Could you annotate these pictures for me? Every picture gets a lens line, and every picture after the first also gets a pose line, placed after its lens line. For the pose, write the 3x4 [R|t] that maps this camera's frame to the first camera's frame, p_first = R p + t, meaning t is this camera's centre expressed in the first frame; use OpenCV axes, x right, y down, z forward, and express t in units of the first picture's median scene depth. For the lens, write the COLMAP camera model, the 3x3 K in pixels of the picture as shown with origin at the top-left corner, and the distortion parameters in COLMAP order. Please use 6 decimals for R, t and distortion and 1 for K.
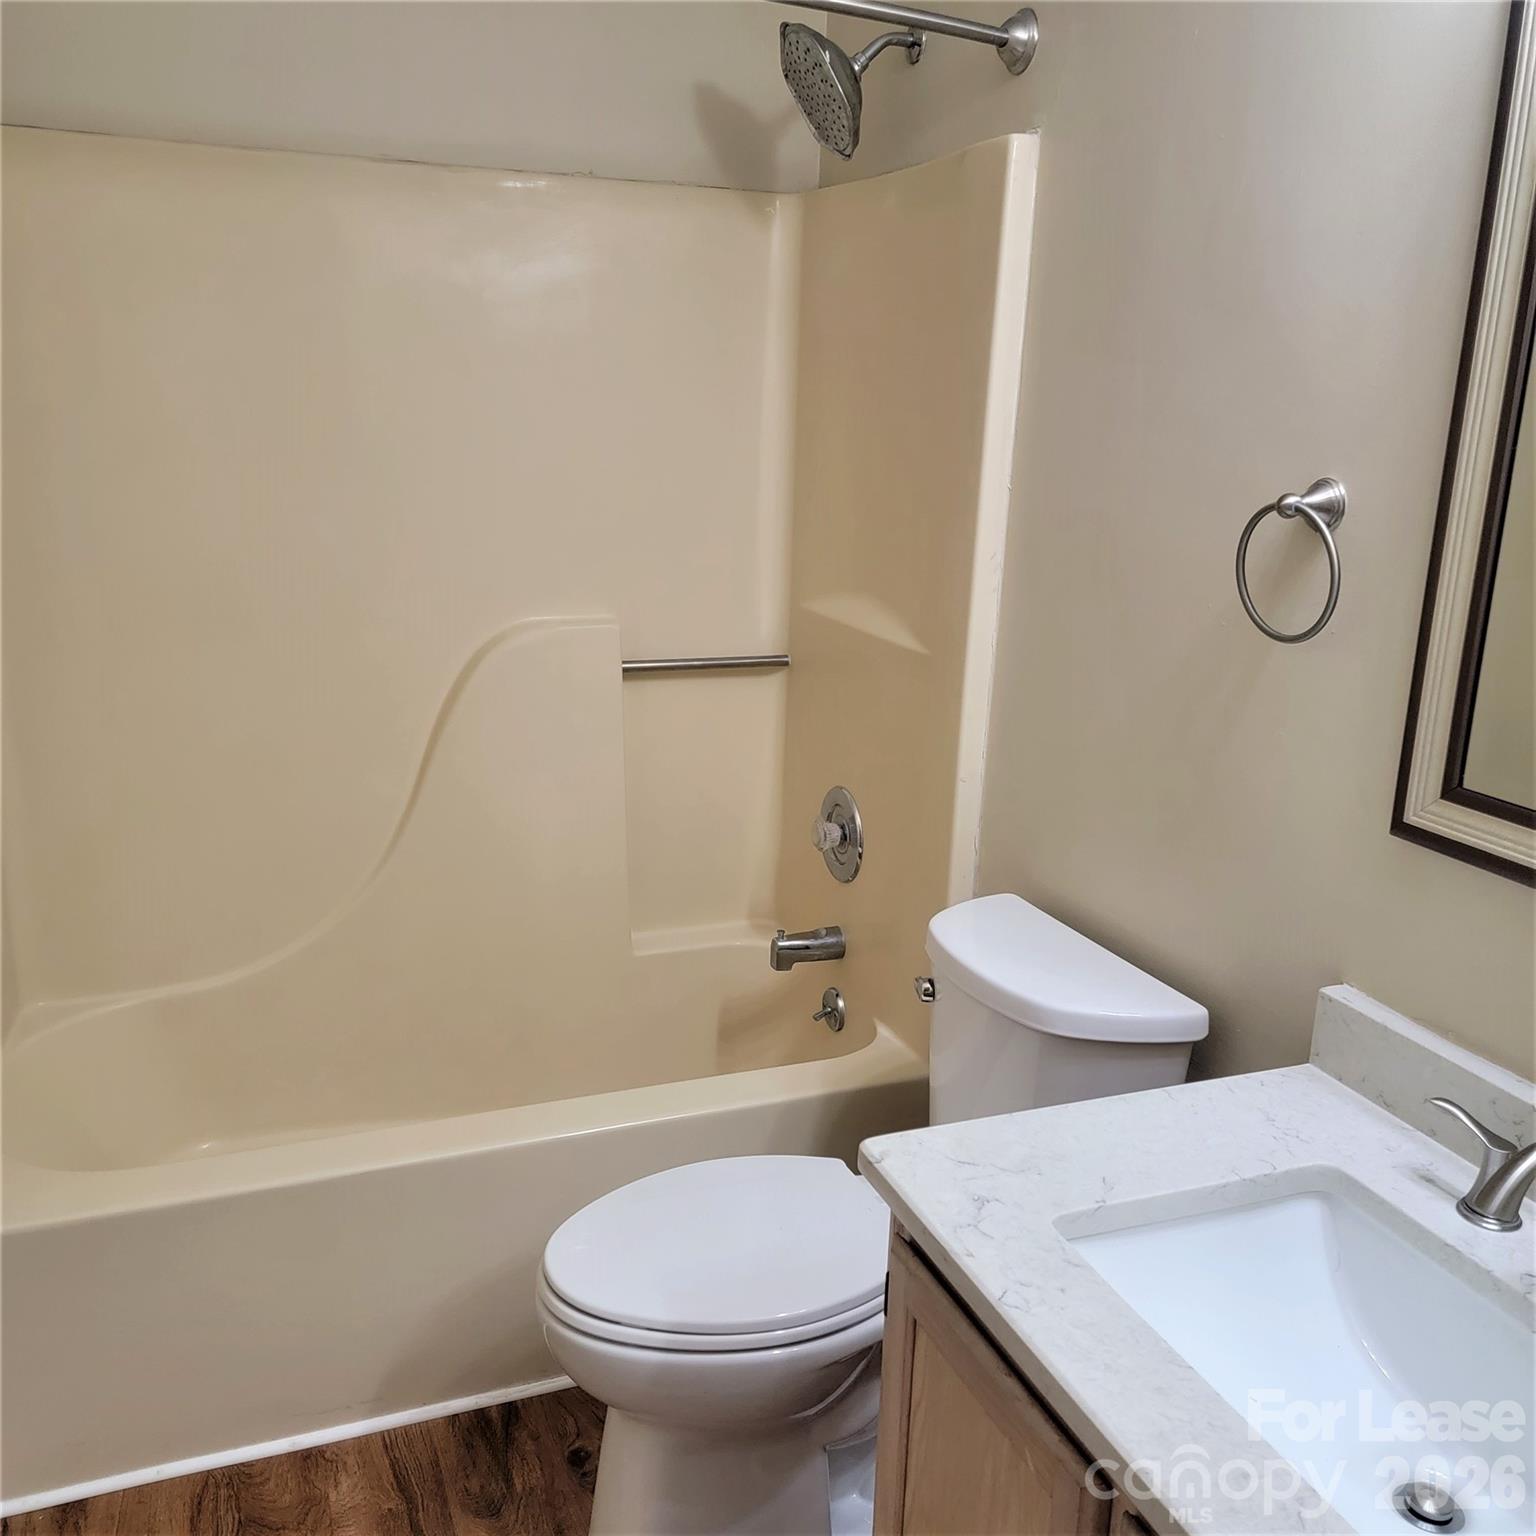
lens RADIAL K [[1418.4, 0, 768.0], [0, 1418.4, 768.0], [0, 0, 1]] dist [0.036187, -0.004074]
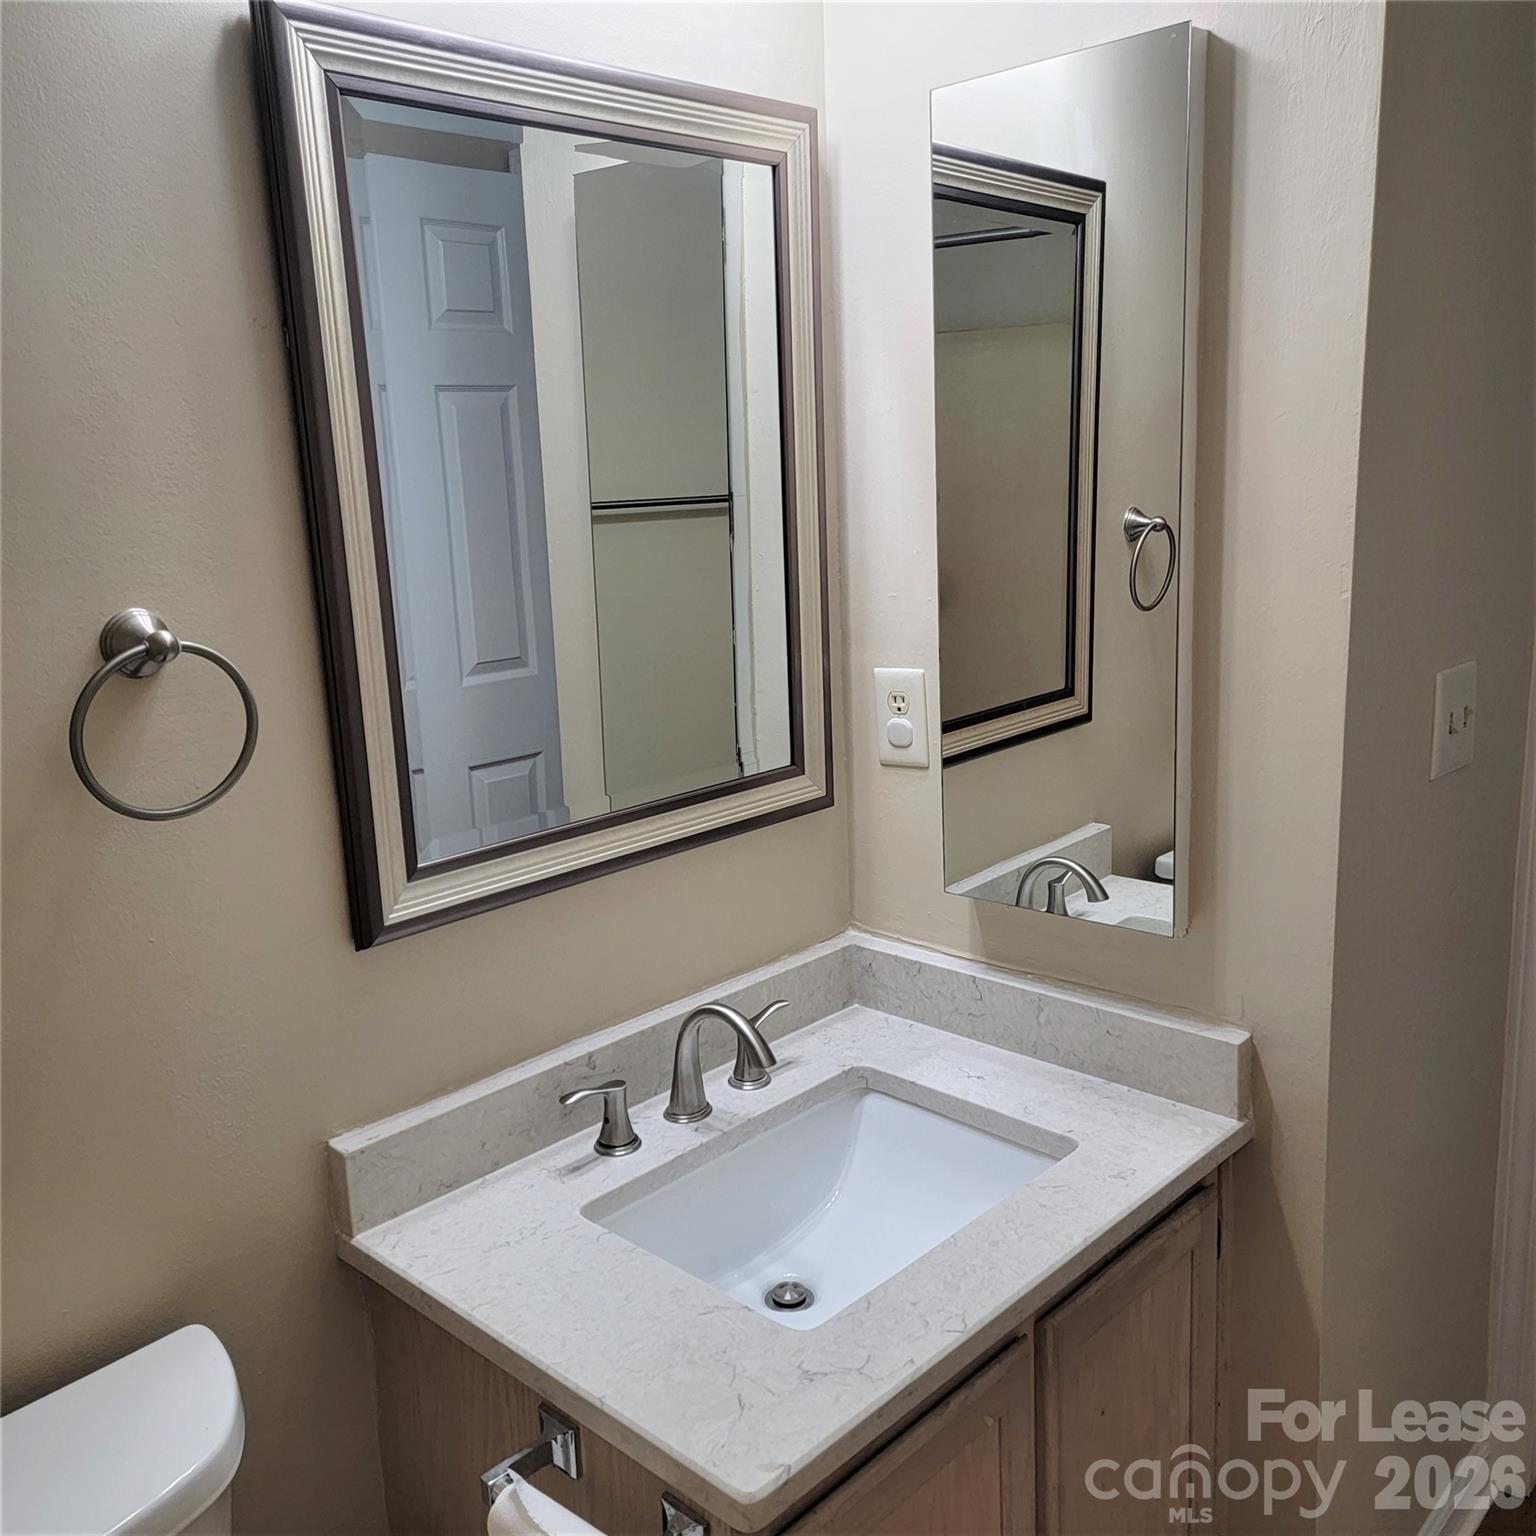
lens RADIAL K [[1418.4, 0, 768.0], [0, 1418.4, 768.0], [0, 0, 1]] dist [0.036187, -0.004074]
pose [[-0.398986, -0.217844, 0.890704, -0.550244], [0.268775, 0.900920, 0.340739, -0.351890], [-0.876681, 0.375349, -0.300904, 1.119949]]
